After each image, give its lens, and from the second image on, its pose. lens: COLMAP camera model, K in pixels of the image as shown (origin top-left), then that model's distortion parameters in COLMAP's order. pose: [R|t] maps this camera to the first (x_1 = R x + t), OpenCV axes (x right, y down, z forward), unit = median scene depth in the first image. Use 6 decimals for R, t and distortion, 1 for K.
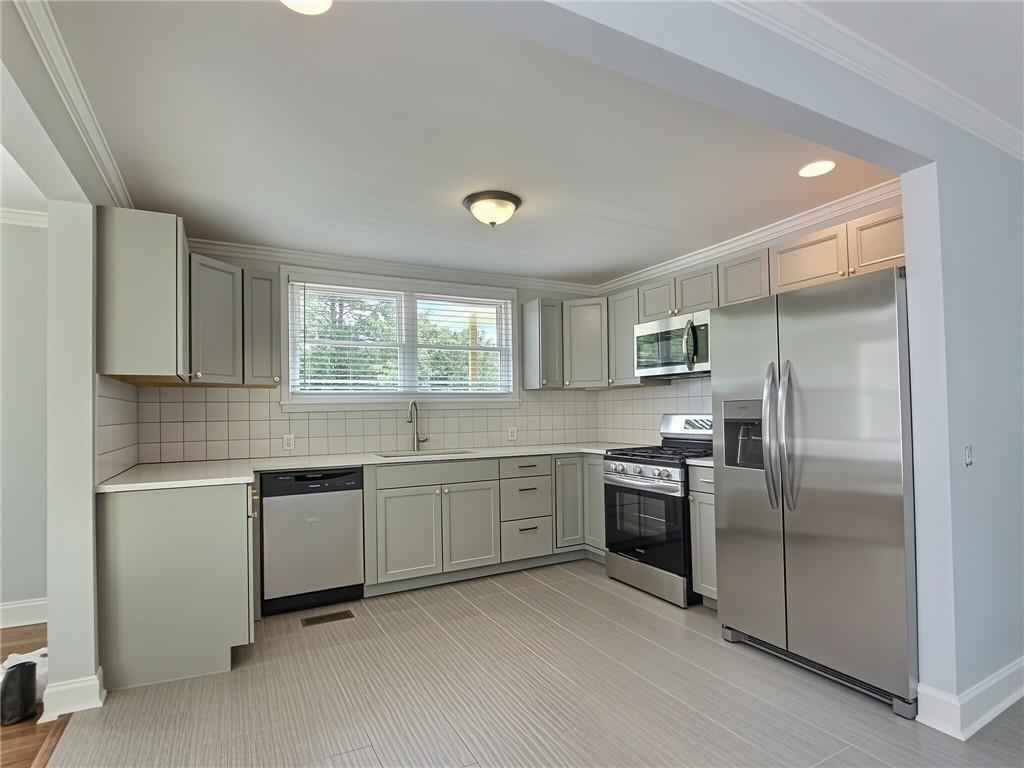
lens RADIAL K [[521.9, 0, 510.3], [0, 521.9, 387.2], [0, 0, 1]] dist [0.002403, 0.002491]
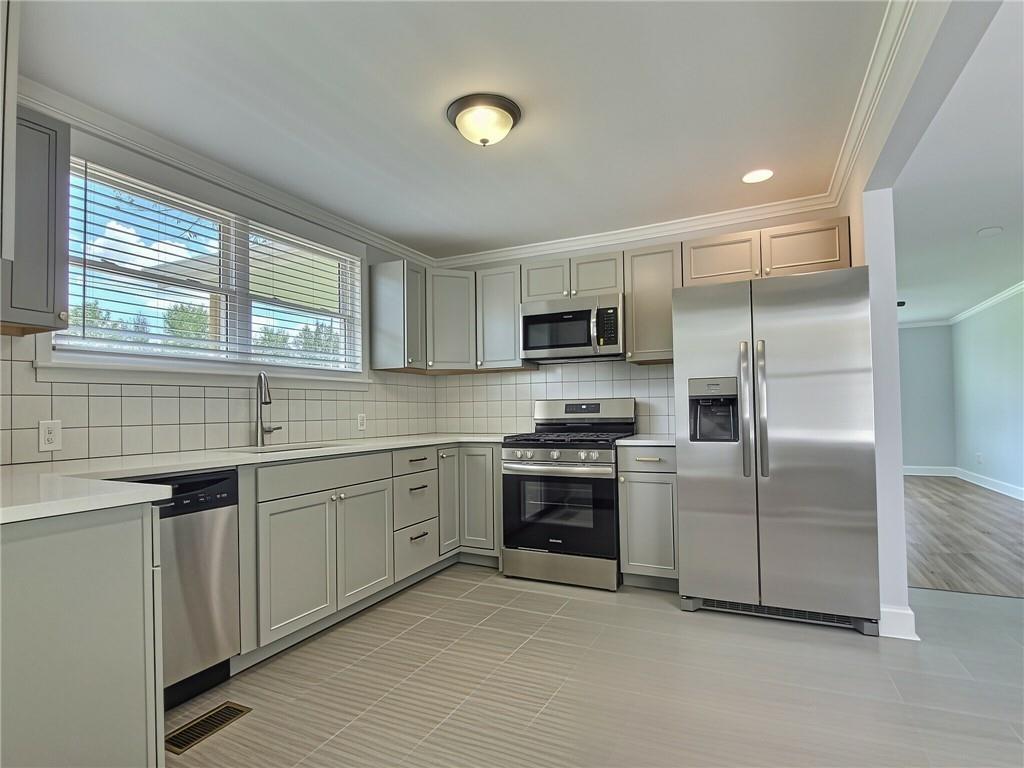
lens RADIAL K [[521.9, 0, 511.8], [0, 521.9, 390.8], [0, 0, 1]] dist [0.002403, 0.002491]
pose [[0.811914, 0.026288, 0.583185, -0.327025], [-0.026753, 0.999612, -0.007813, 0.046817], [-0.583163, -0.009258, 0.812302, 0.253874]]
